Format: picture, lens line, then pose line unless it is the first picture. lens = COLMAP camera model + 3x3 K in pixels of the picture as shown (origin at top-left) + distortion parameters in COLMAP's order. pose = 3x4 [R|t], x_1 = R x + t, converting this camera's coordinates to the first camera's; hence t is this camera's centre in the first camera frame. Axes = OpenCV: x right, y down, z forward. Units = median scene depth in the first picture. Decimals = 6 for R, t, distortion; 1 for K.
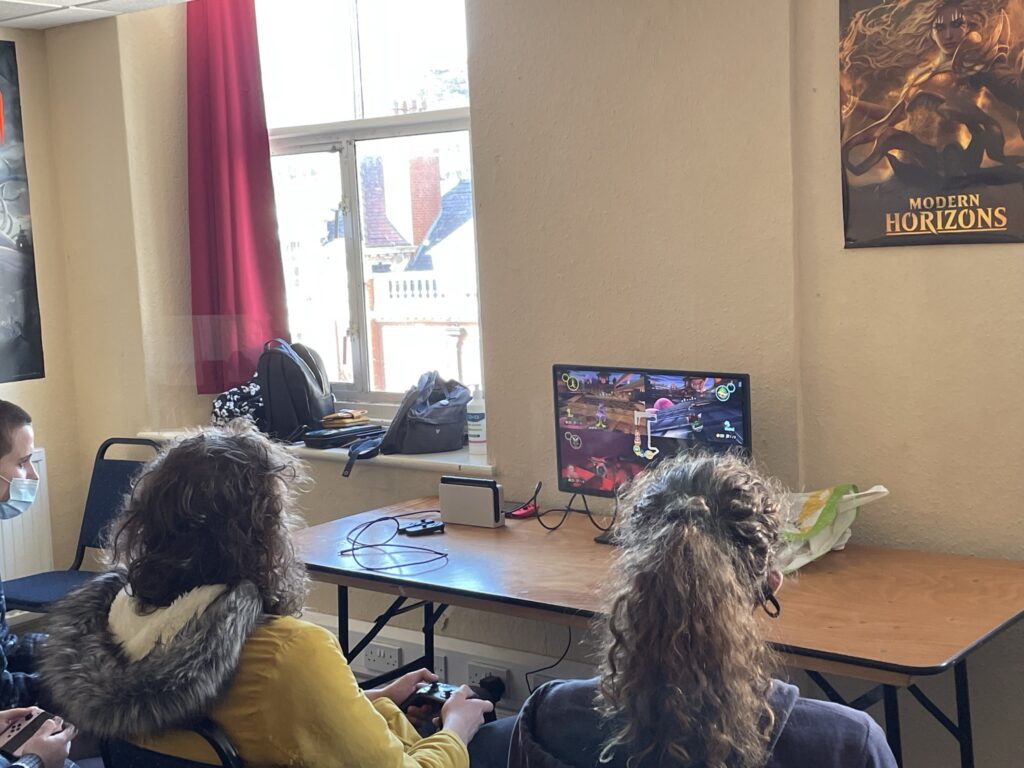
lens RADIAL K [[1396.9, 0, 512.0], [0, 1396.9, 384.0], [0, 0, 1]] dist [0.079271, -0.122550]
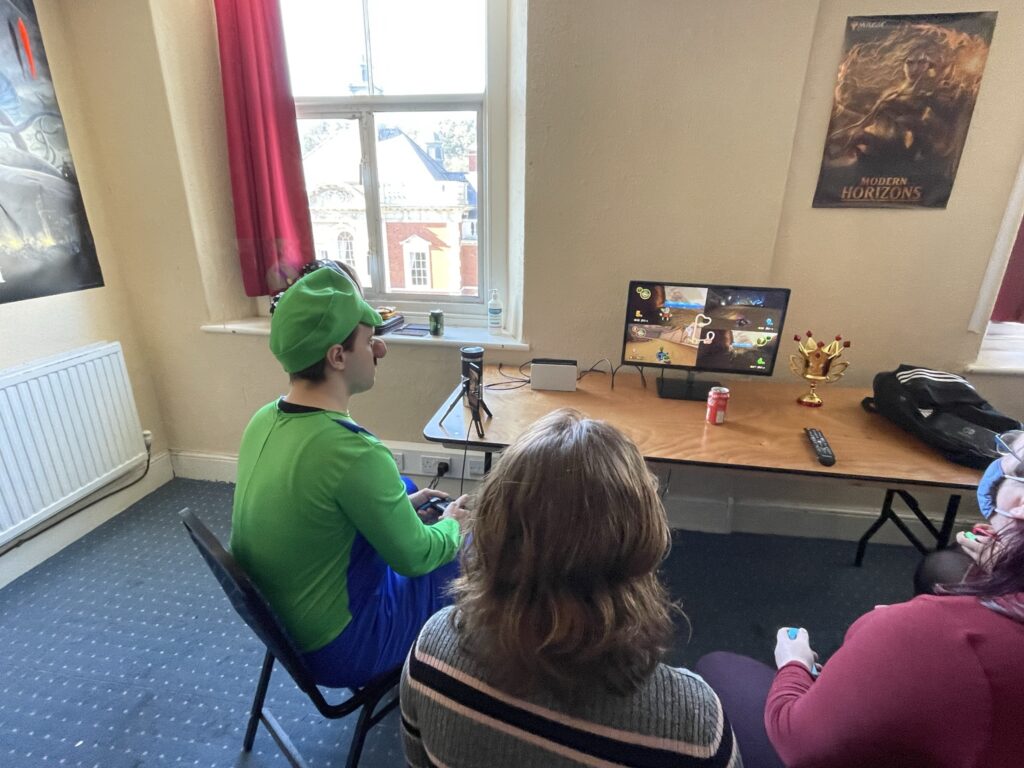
lens RADIAL K [[516.6, 0, 512.0], [0, 516.6, 384.0], [0, 0, 1]] dist [-0.003680, -0.000117]
pose [[0.873544, -0.111526, 0.473797, -0.379695], [0.004320, 0.975135, 0.221570, -0.031863], [-0.486726, -0.191504, 0.852305, 0.631893]]
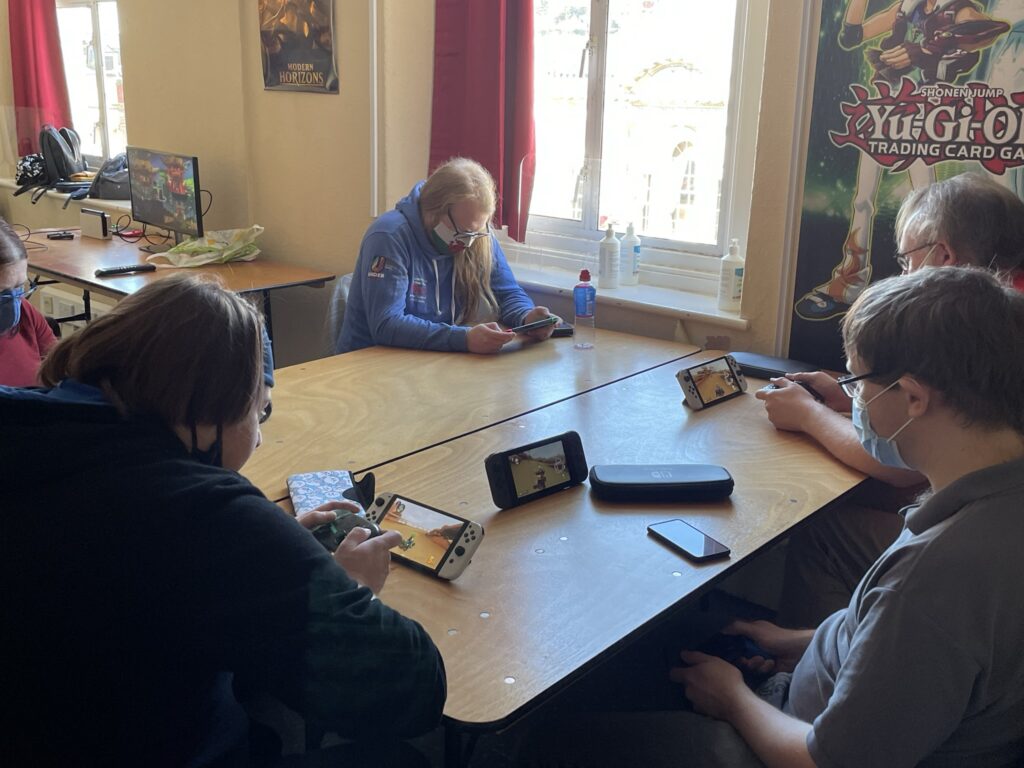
lens RADIAL K [[1083.5, 0, 512.0], [0, 1083.5, 384.0], [0, 0, 1]] dist [0.106483, -0.213513]
pose [[0.994958, 0.089199, -0.045858, 0.653517], [-0.080392, 0.982650, 0.167143, 0.011454], [0.059971, -0.162613, 0.984866, -0.399321]]
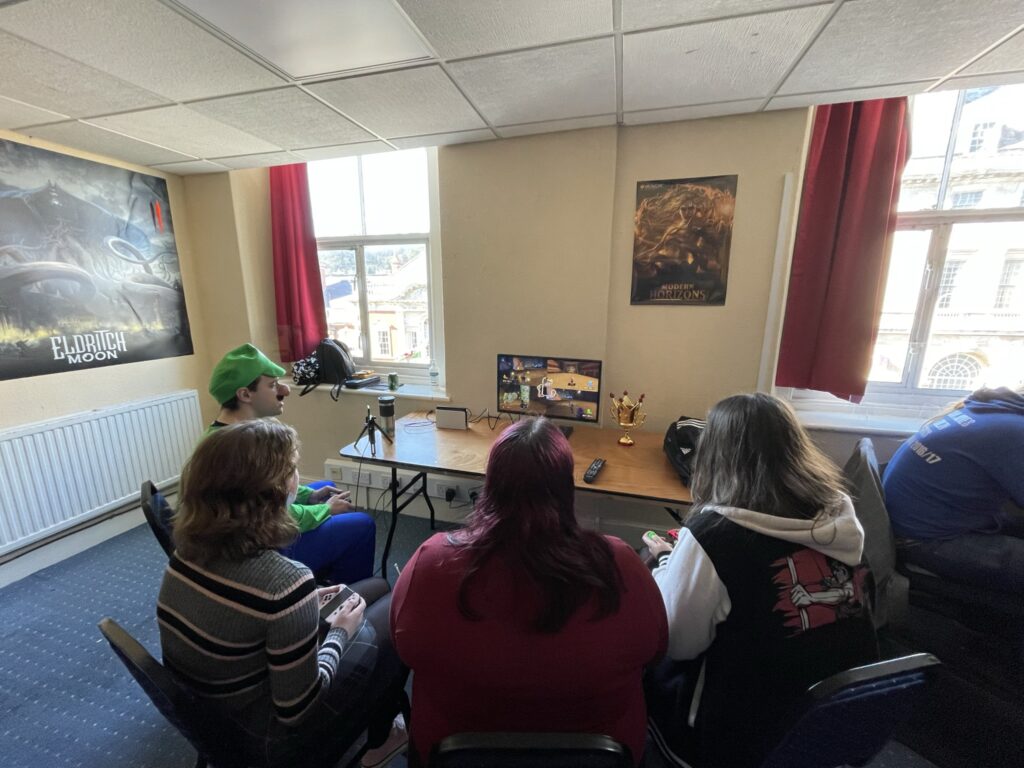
lens RADIAL K [[413.0, 0, 512.0], [0, 413.0, 384.0], [0, 0, 1]] dist [-0.007517, 0.000150]
pose [[0.927620, -0.031756, 0.372172, -0.204356], [-0.003443, 0.995610, 0.093534, -0.030323], [-0.373508, -0.088045, 0.923439, 0.441750]]
